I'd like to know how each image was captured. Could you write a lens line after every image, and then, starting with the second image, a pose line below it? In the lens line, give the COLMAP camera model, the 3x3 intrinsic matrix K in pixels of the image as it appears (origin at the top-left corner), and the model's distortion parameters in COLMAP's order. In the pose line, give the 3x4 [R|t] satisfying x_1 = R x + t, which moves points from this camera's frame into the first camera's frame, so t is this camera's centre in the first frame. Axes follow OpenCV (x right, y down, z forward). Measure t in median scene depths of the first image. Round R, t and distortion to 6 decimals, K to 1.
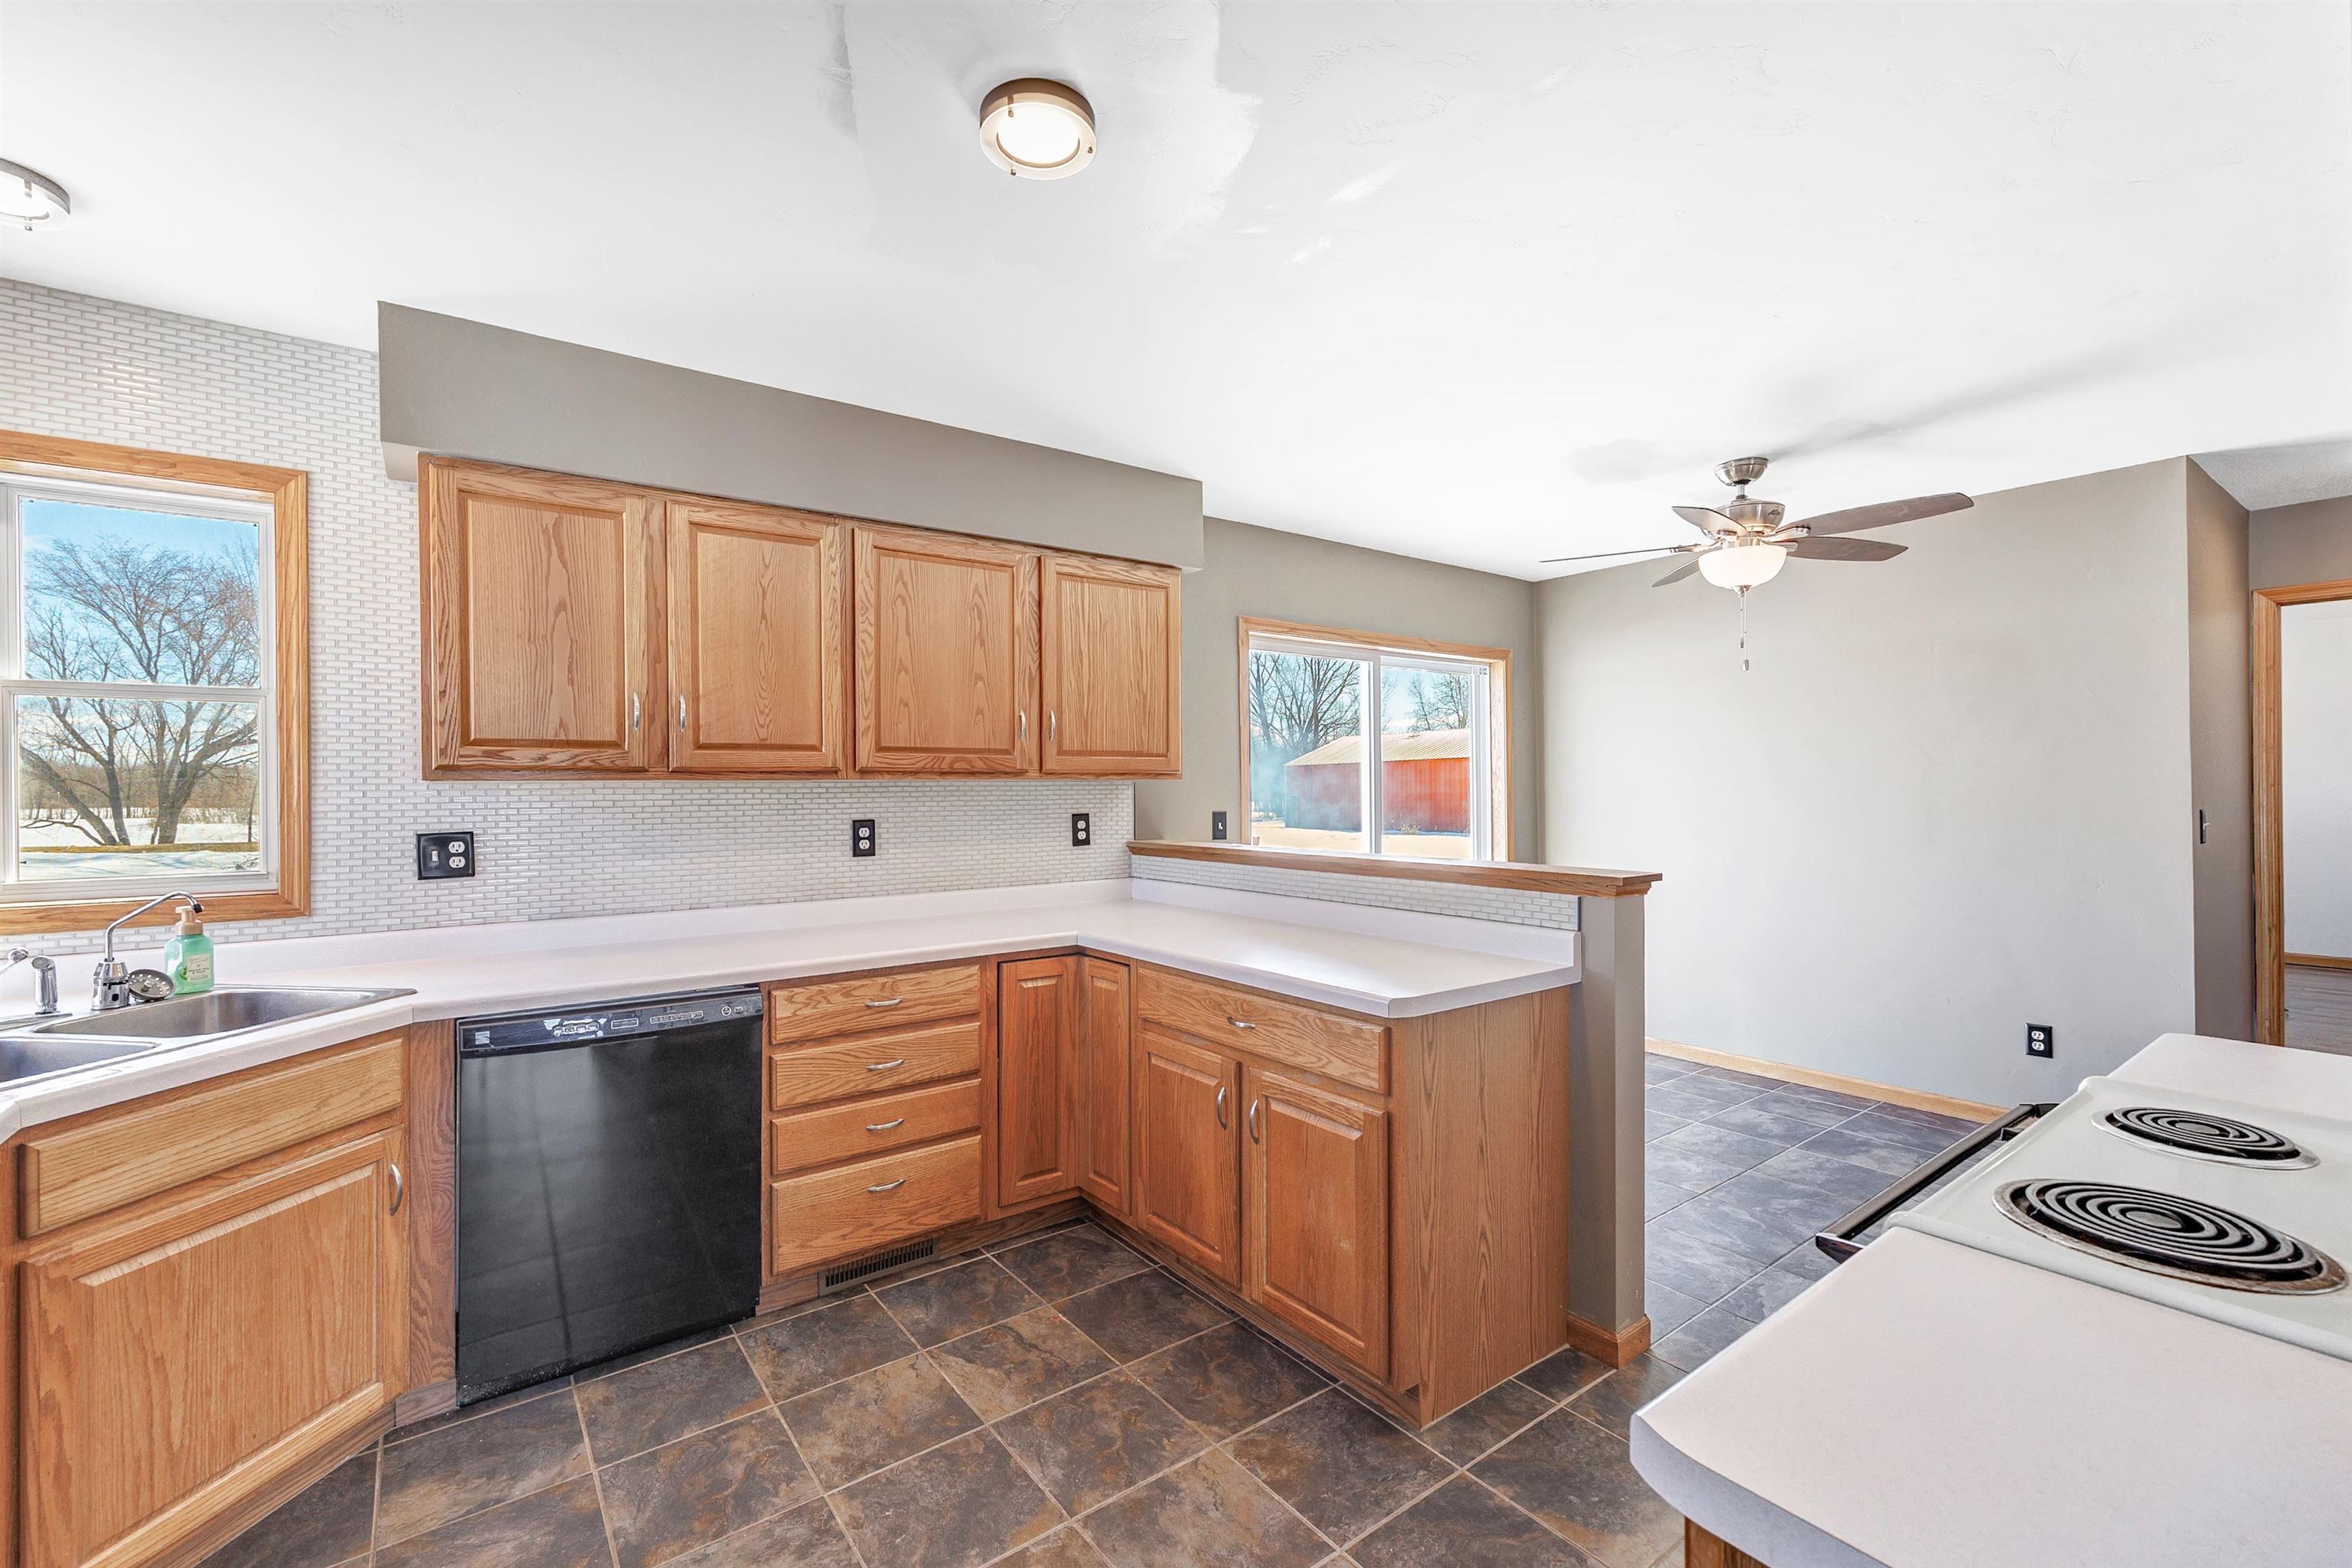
lens RADIAL K [[971.2, 0, 1130.9], [0, 971.2, 796.5], [0, 0, 1]] dist [-0.000002, -0.000536]
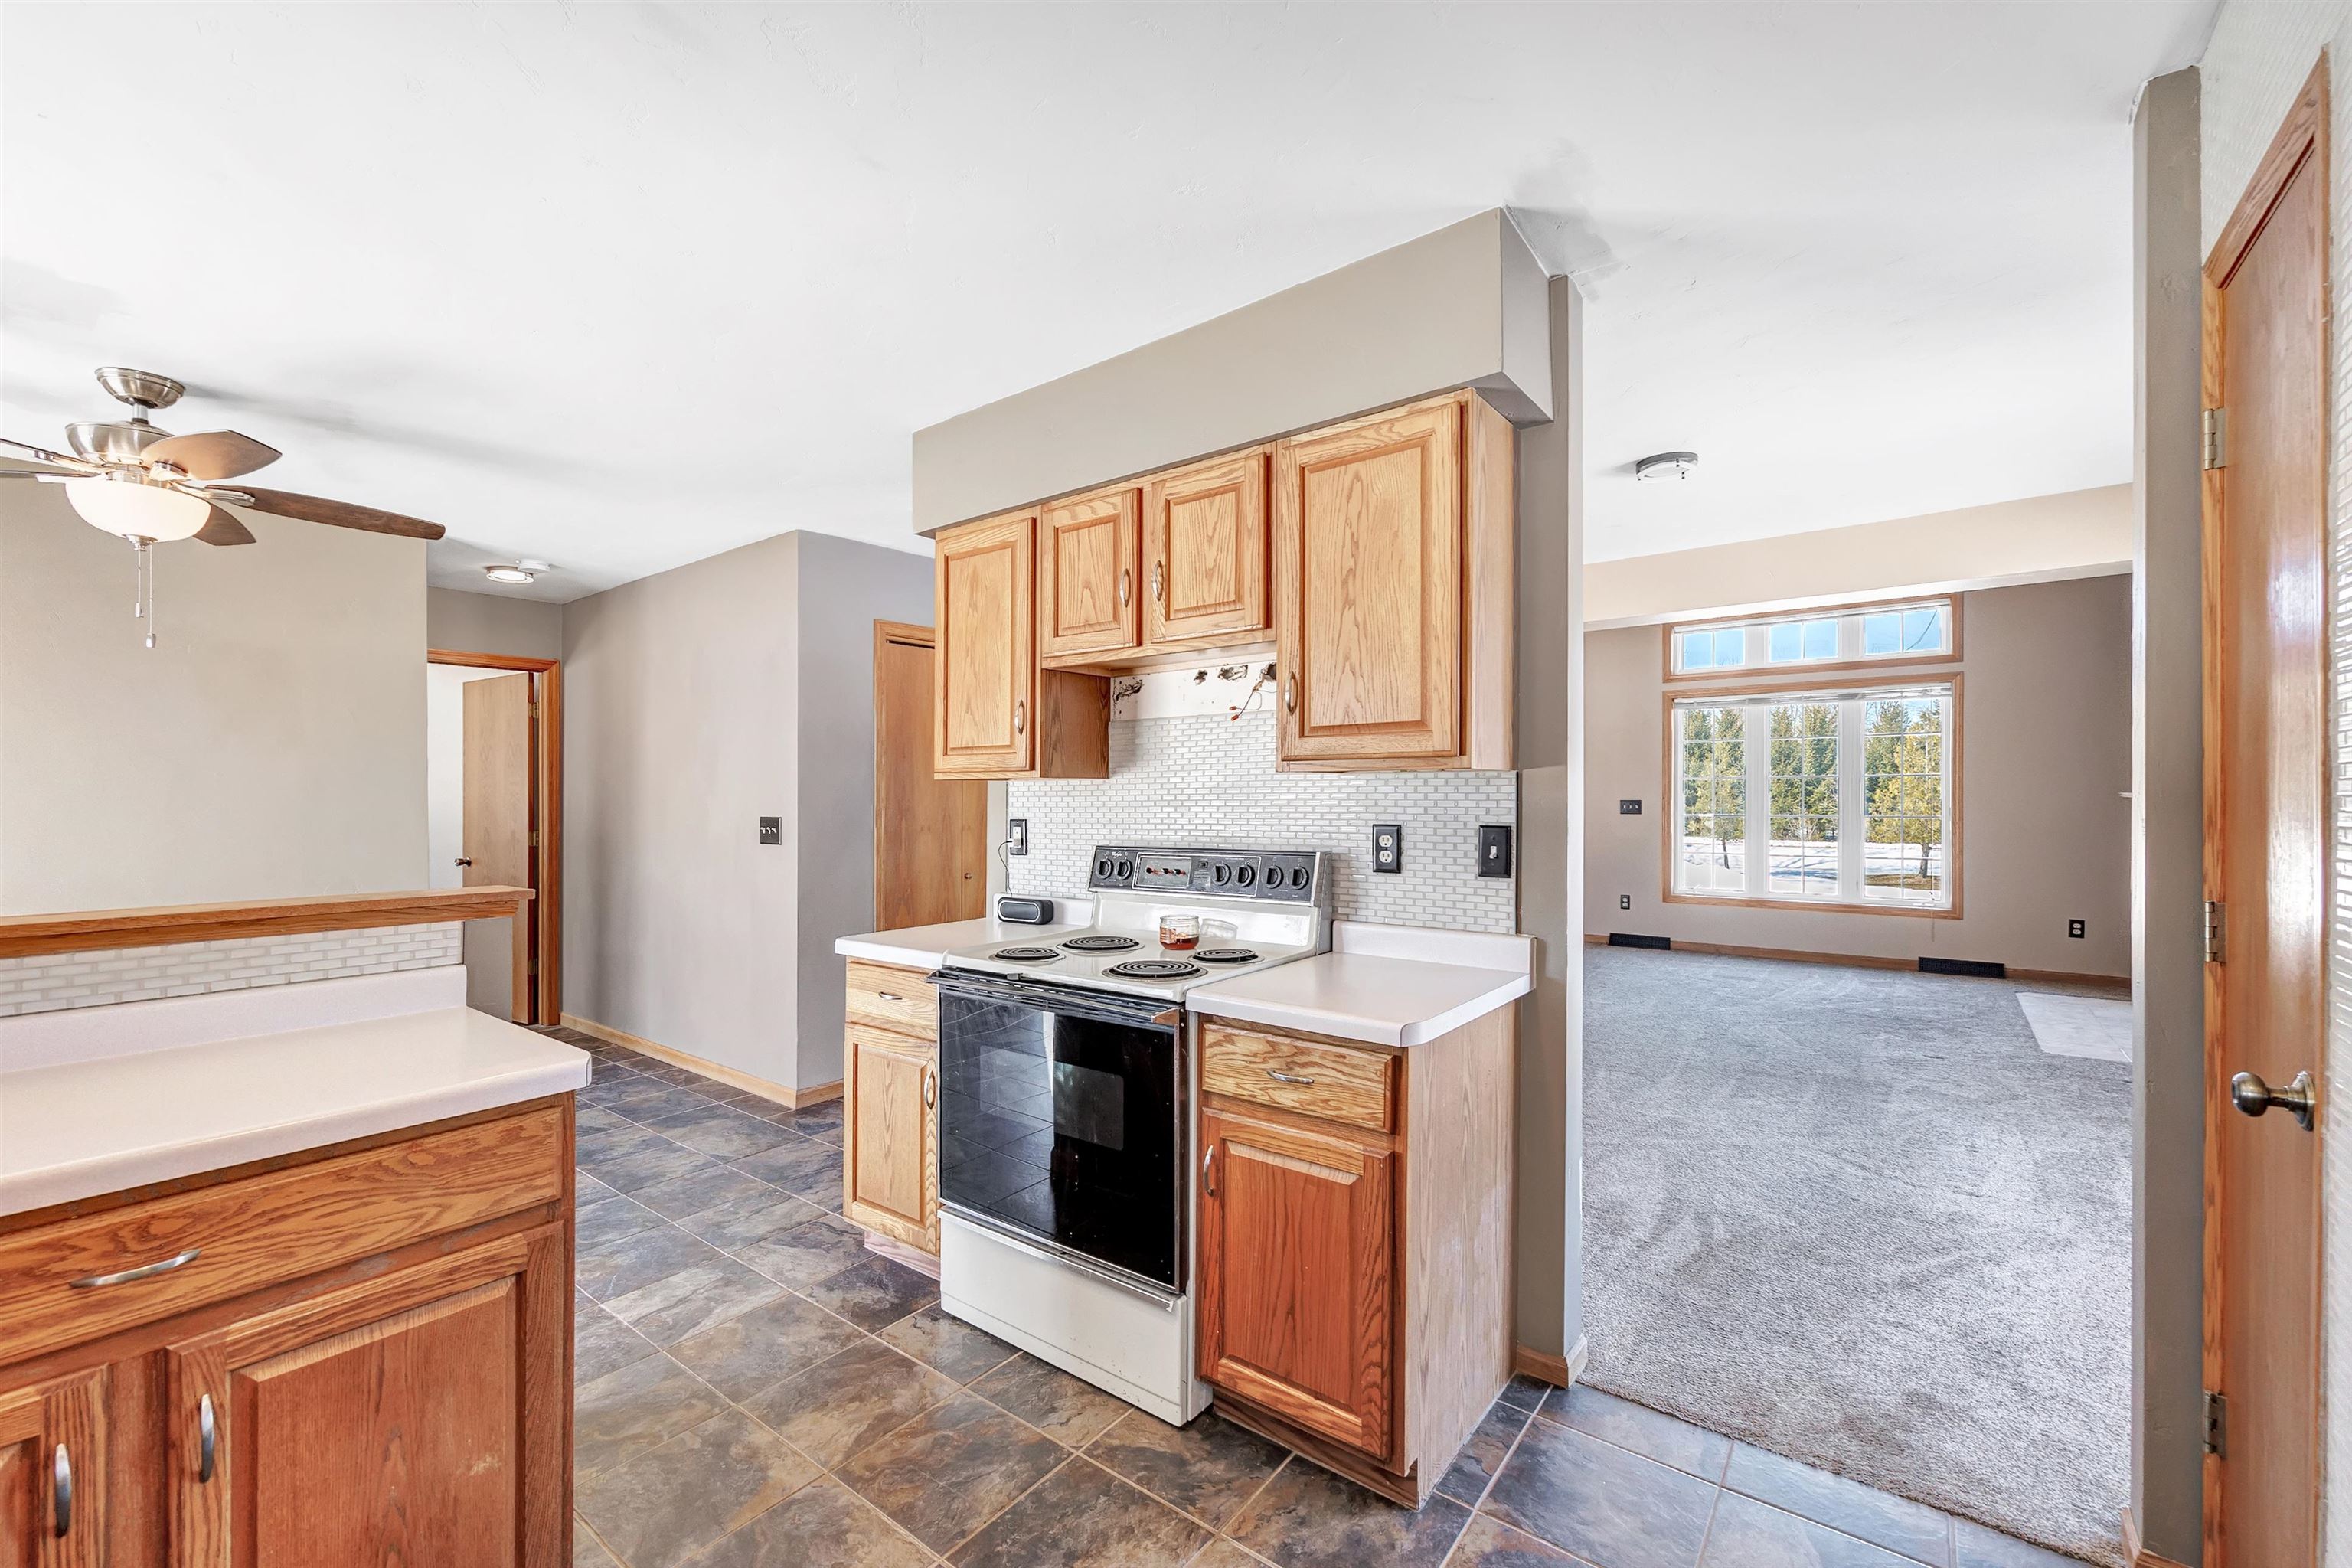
lens RADIAL K [[971.2, 0, 1171.8], [0, 971.2, 789.3], [0, 0, 1]] dist [-0.000002, -0.000536]
pose [[-0.293086, 0.013541, 0.955990, -0.345940], [0.013161, 0.999862, -0.010127, 0.003400], [-0.955995, 0.009614, -0.293224, 0.444786]]
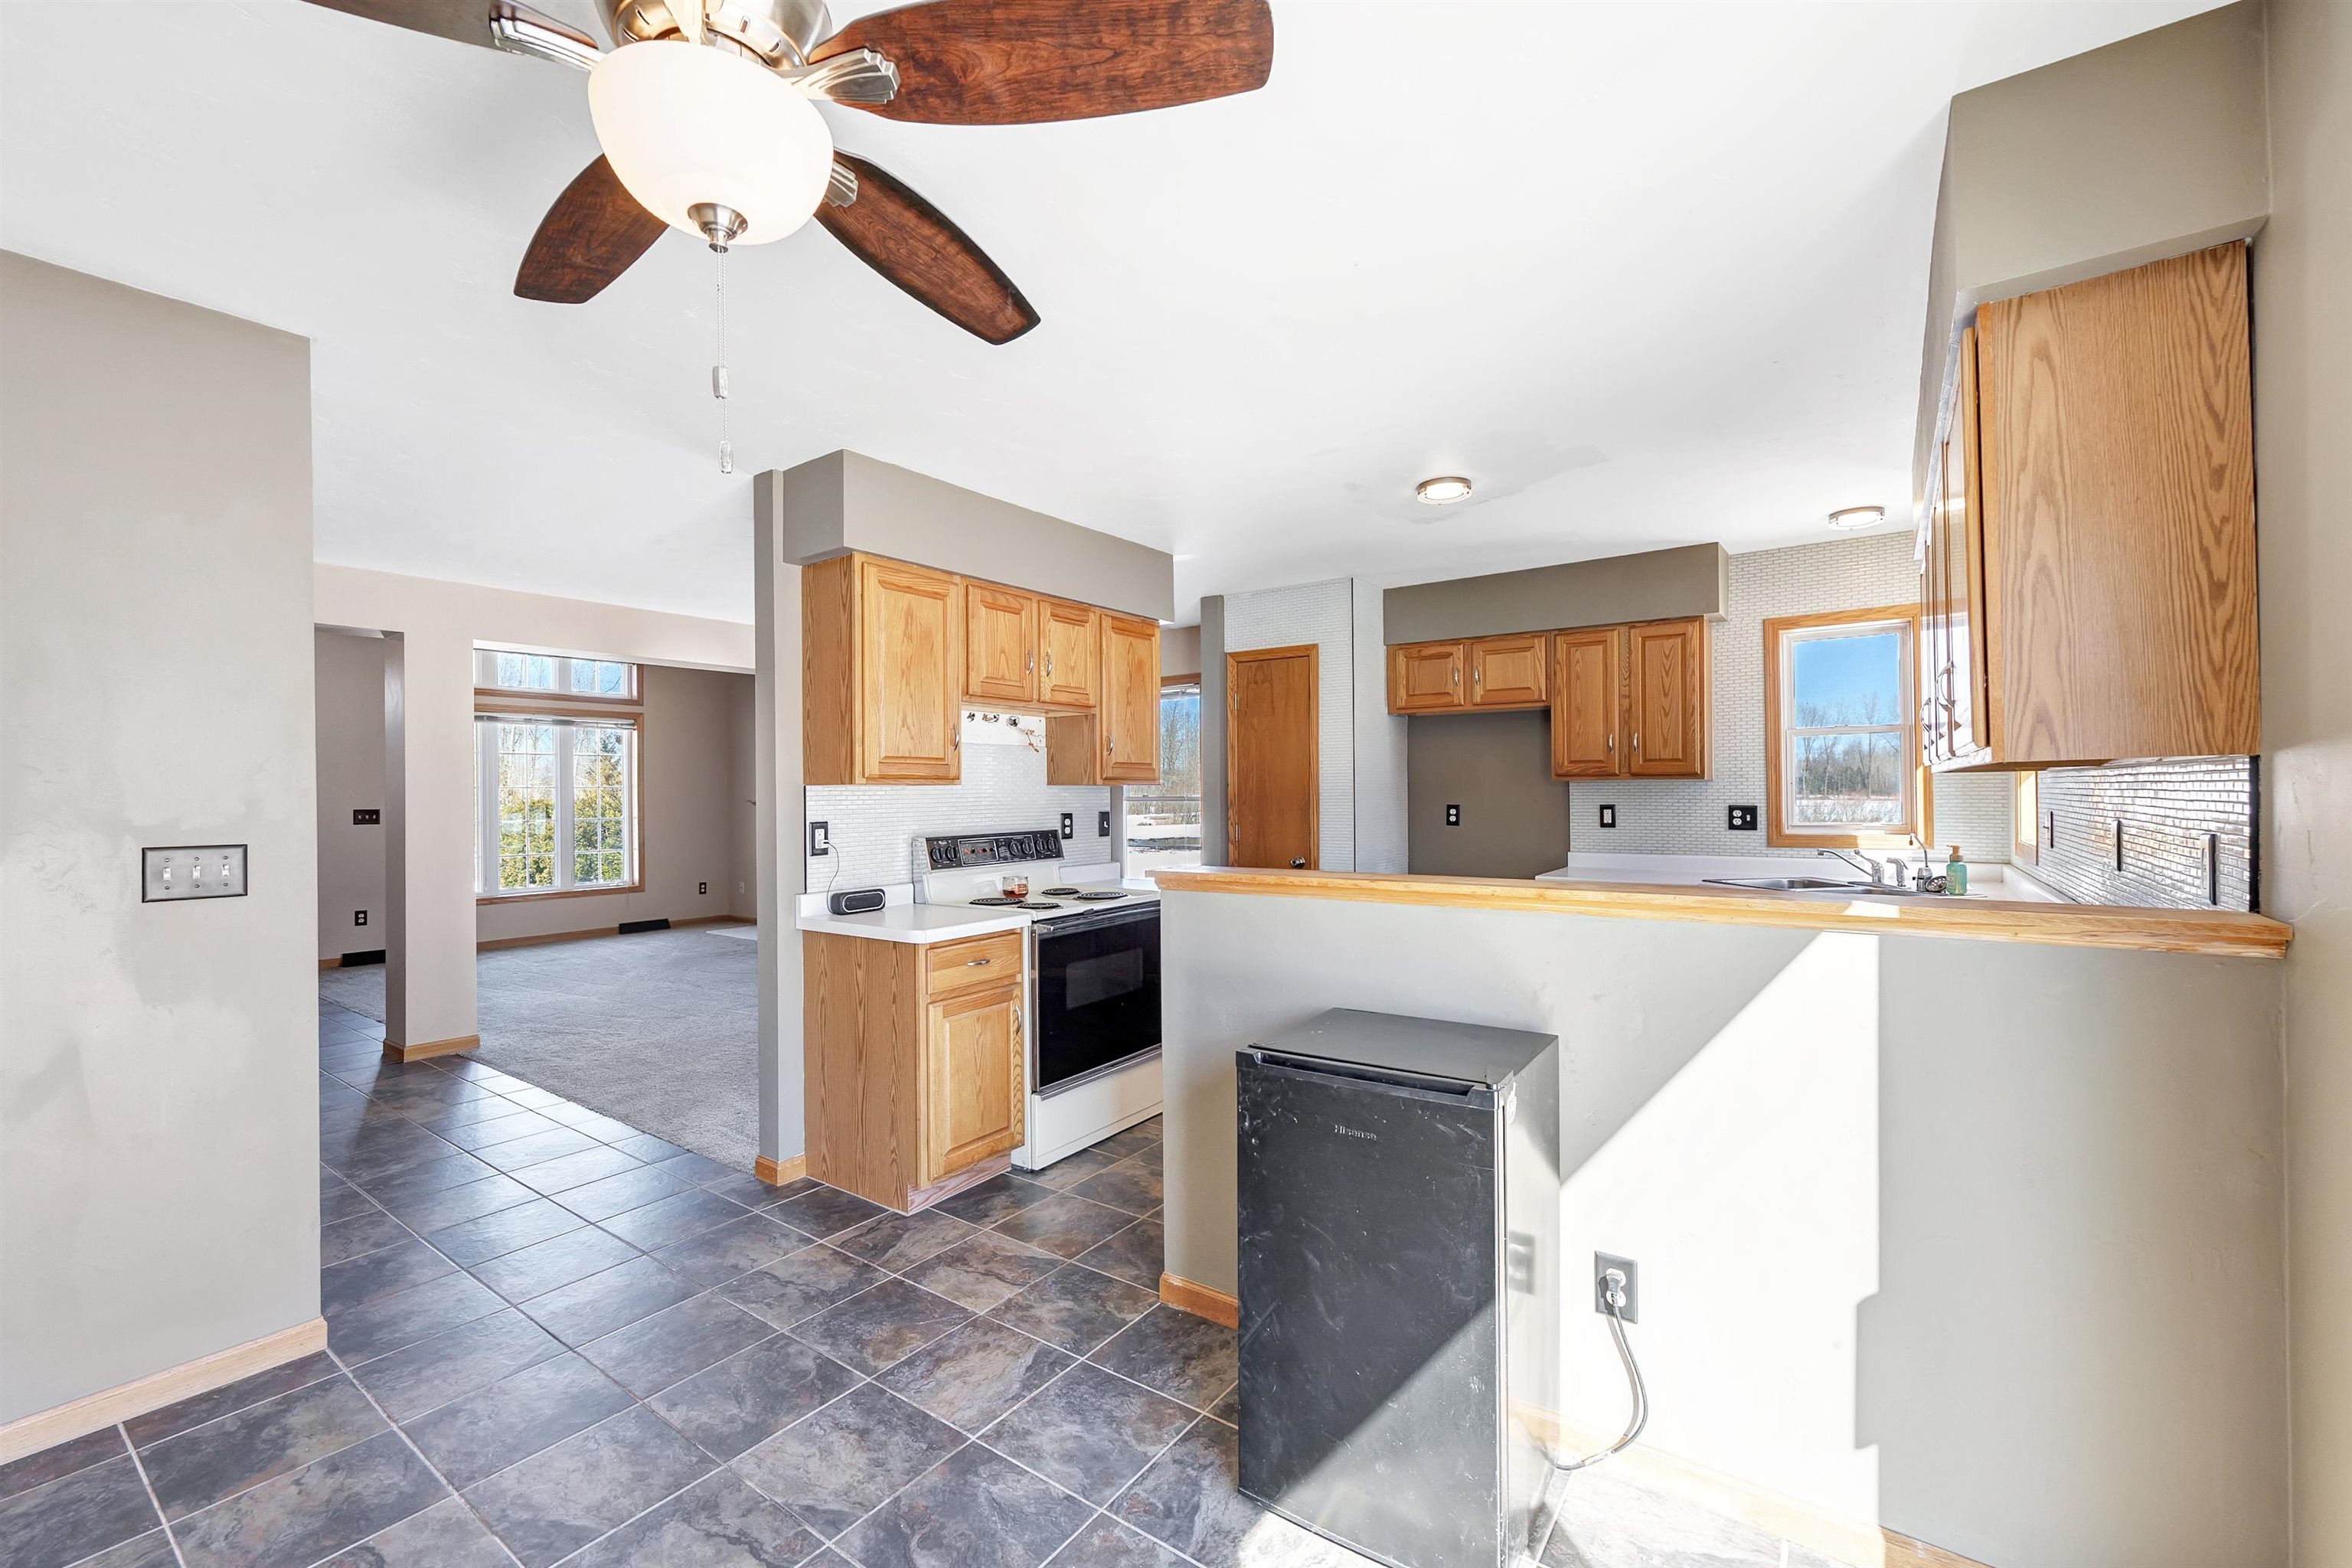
lens RADIAL K [[971.2, 0, 1138.6], [0, 971.2, 792.3], [0, 0, 1]] dist [-0.000002, -0.000536]
pose [[-0.951650, 0.015751, -0.306780, 0.606567], [0.013860, 0.999869, 0.008340, -0.013884], [0.306871, 0.003685, -0.951744, 1.384112]]
